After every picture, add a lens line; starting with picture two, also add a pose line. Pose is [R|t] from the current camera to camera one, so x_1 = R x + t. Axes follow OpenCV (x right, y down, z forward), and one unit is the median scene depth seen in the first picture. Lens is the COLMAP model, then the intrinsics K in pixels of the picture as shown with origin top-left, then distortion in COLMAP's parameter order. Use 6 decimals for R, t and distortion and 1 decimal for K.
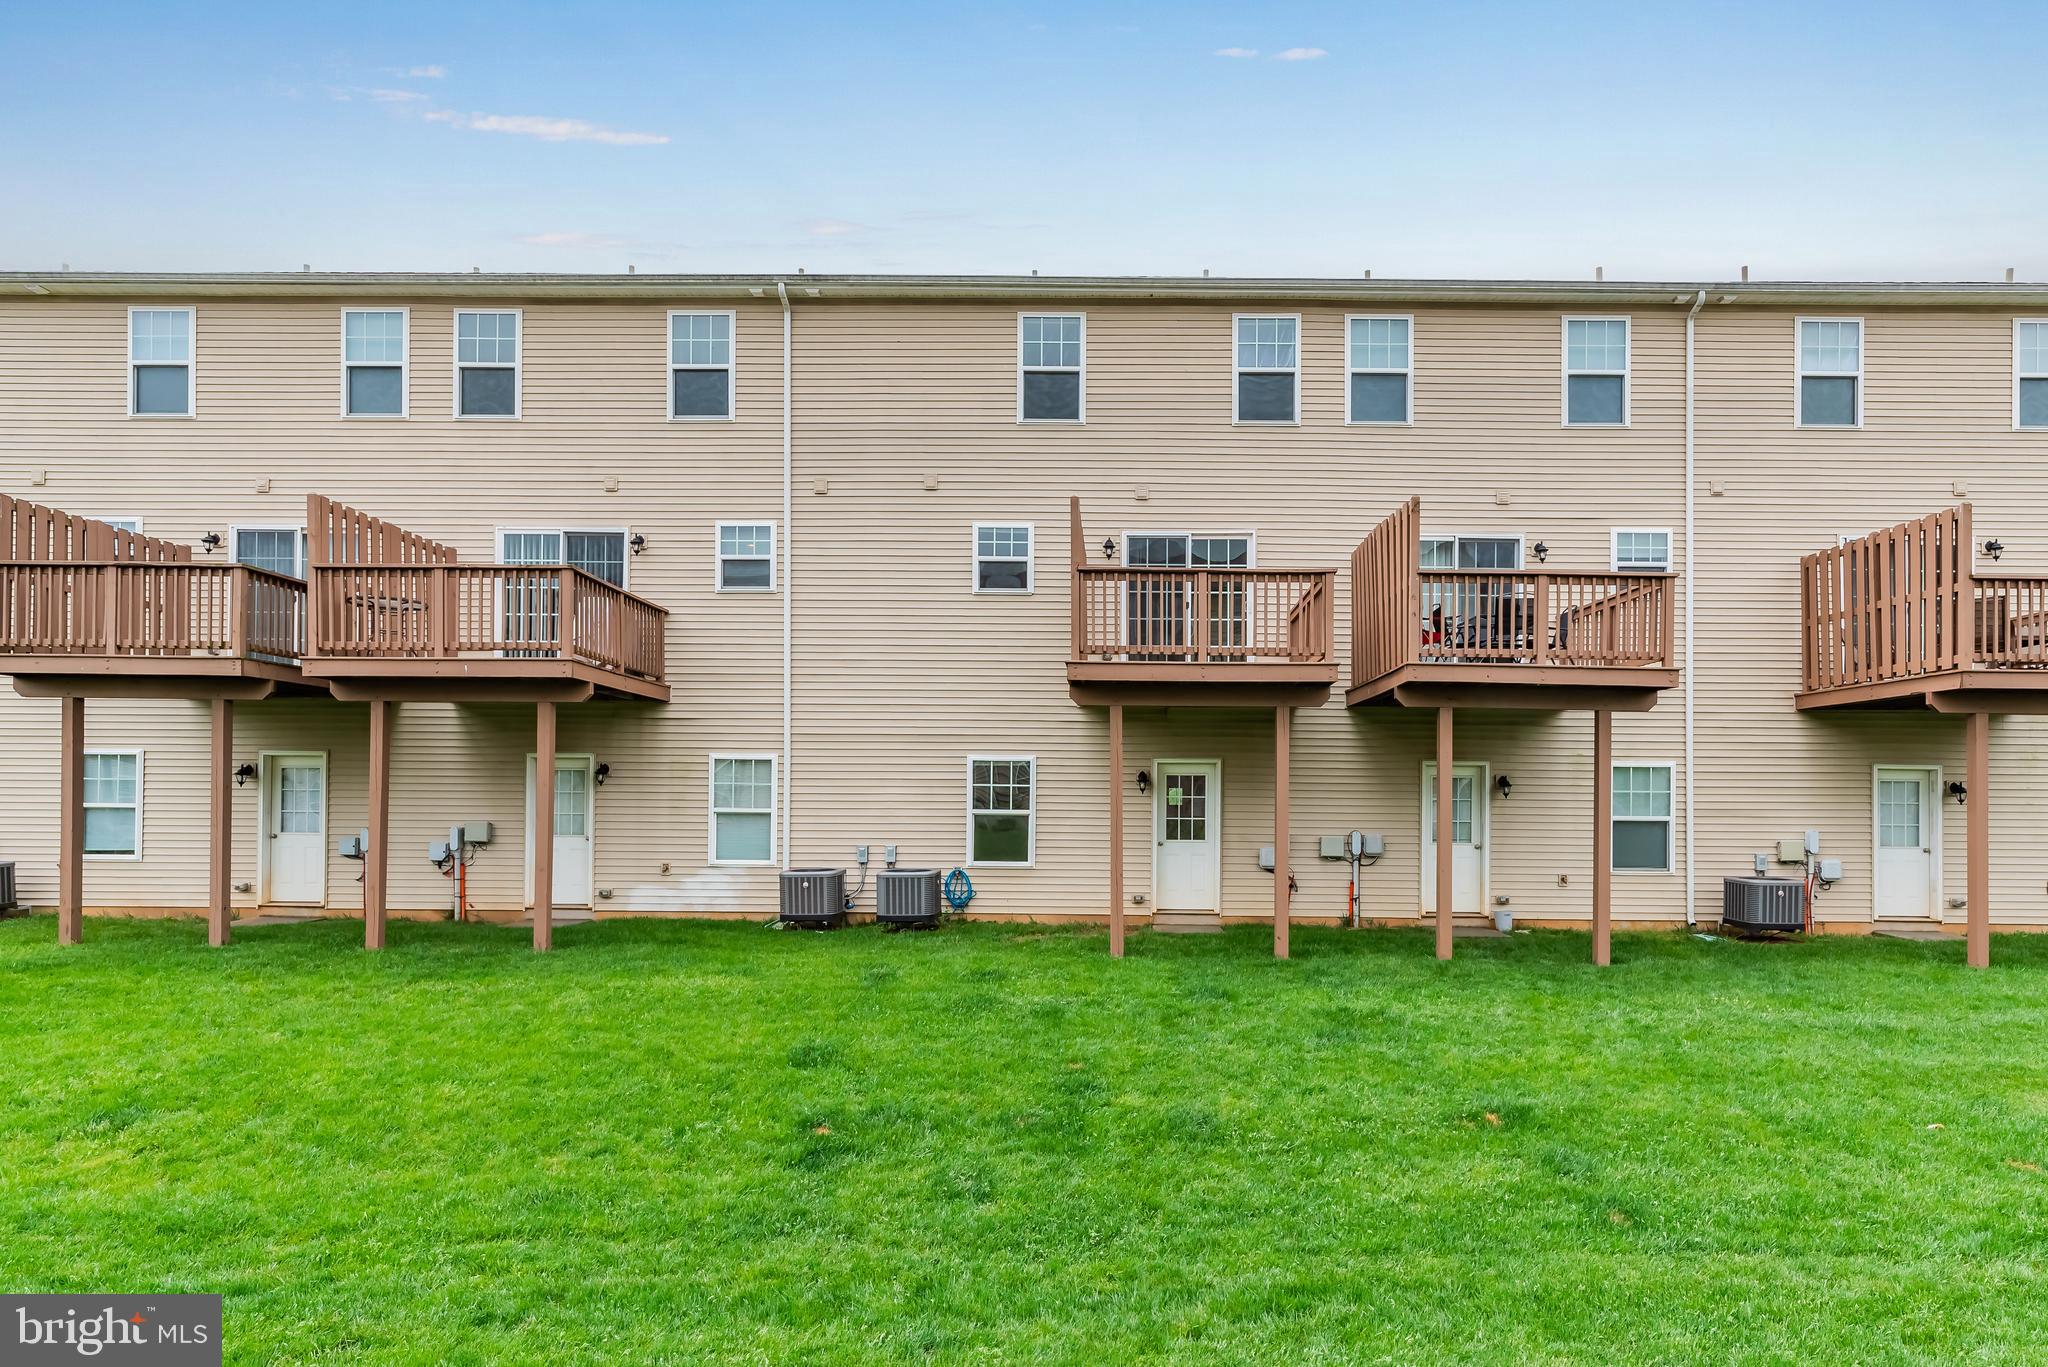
lens RADIAL K [[1010.3, 0, 1027.9], [0, 1010.3, 690.1], [0, 0, 1]] dist [0.003950, 0.000506]
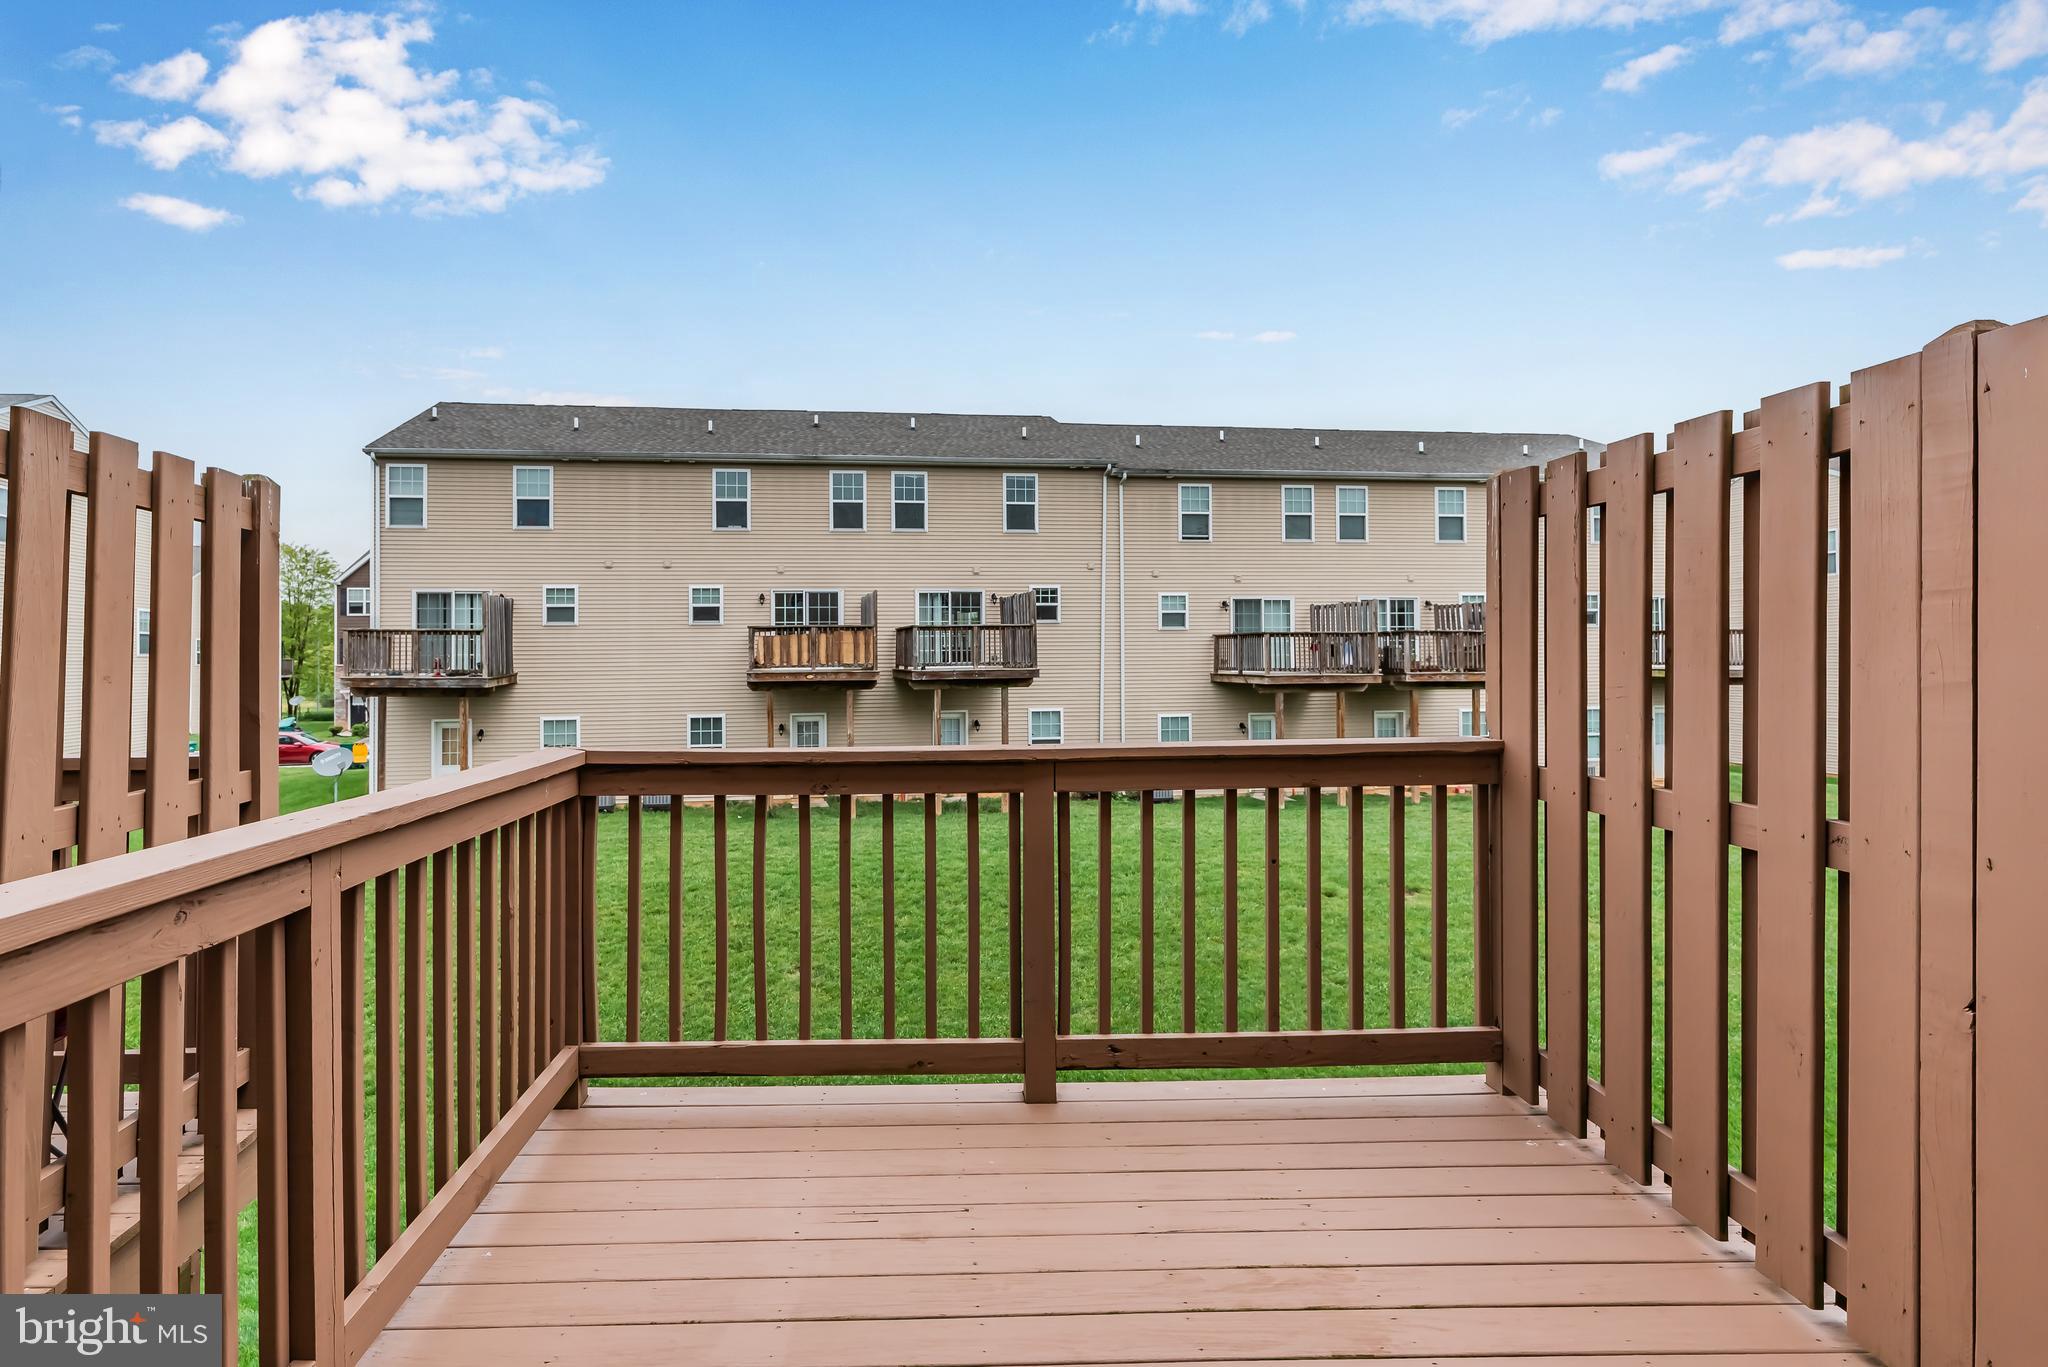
lens RADIAL K [[1010.3, 0, 1026.8], [0, 1010.3, 678.4], [0, 0, 1]] dist [0.003950, 0.000506]
pose [[0.930730, -0.005787, 0.365661, -0.158102], [0.003542, 0.999971, 0.006810, -0.009883], [-0.365689, -0.005043, 0.930723, -0.938144]]
